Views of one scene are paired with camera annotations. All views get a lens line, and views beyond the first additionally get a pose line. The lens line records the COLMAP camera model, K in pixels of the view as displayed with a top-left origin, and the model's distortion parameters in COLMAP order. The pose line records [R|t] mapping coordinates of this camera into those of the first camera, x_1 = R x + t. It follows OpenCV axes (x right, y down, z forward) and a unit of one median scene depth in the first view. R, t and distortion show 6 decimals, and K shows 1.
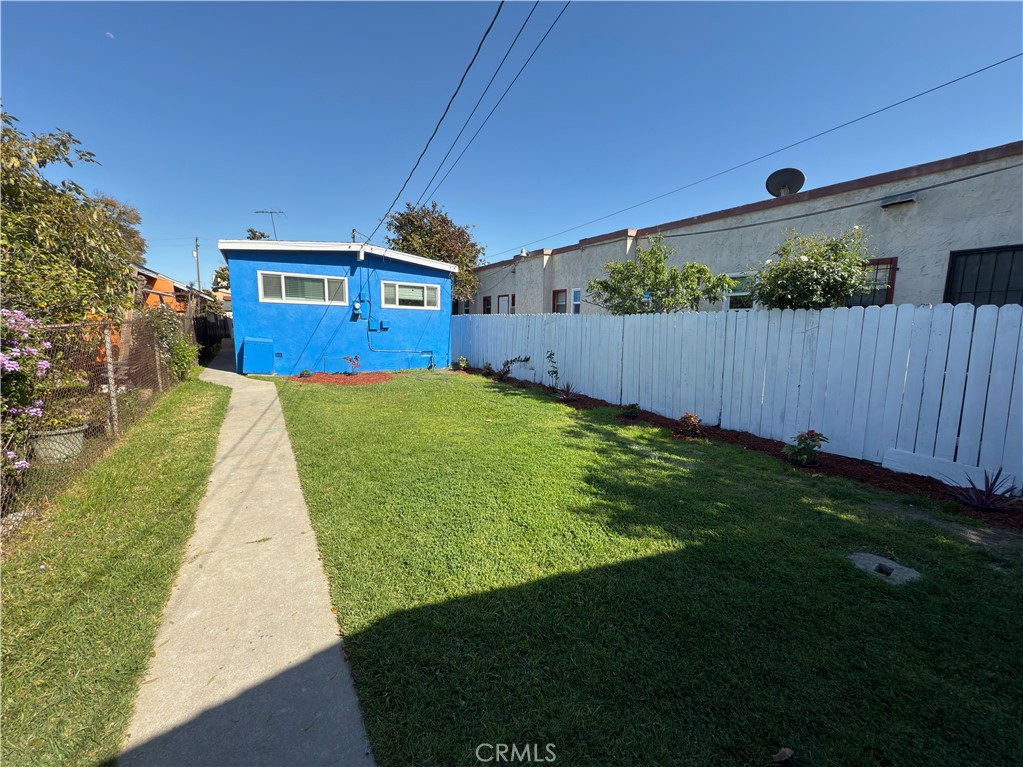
lens RADIAL K [[411.4, 0, 508.5], [0, 411.4, 385.7], [0, 0, 1]] dist [0.002053, 0.000184]
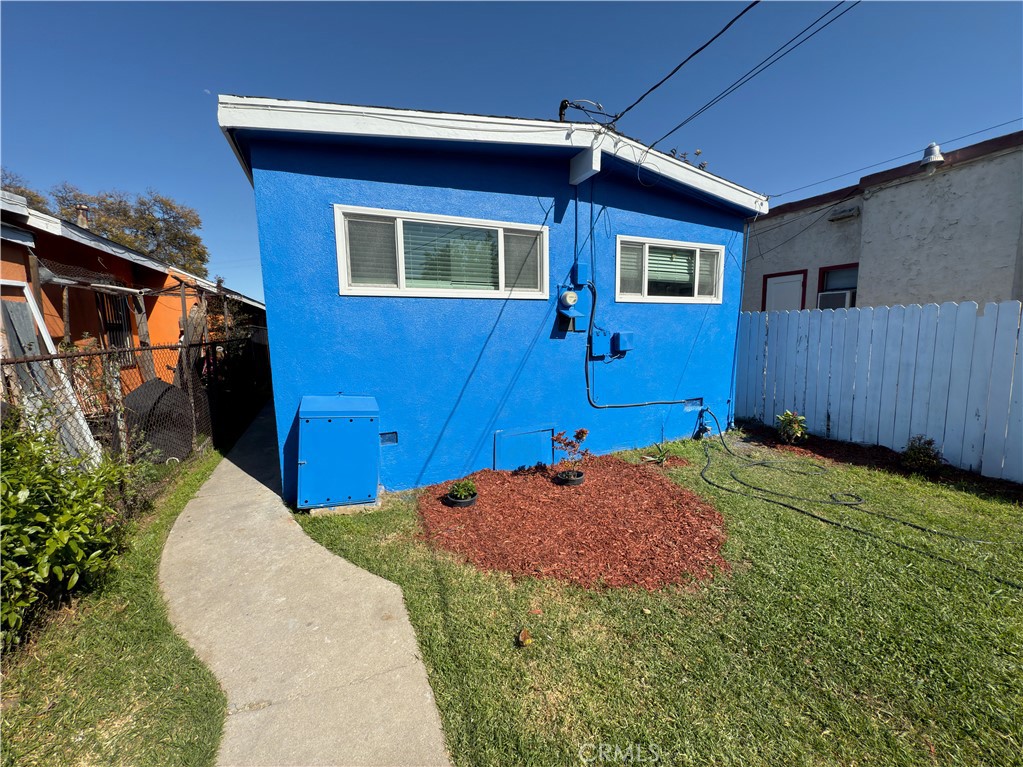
lens RADIAL K [[411.4, 0, 514.1], [0, 411.4, 382.1], [0, 0, 1]] dist [0.002053, 0.000184]
pose [[0.990843, -0.025064, -0.132673, -0.371187], [0.021678, 0.999403, -0.026900, -0.104700], [0.133268, 0.023778, 0.990795, 0.605173]]
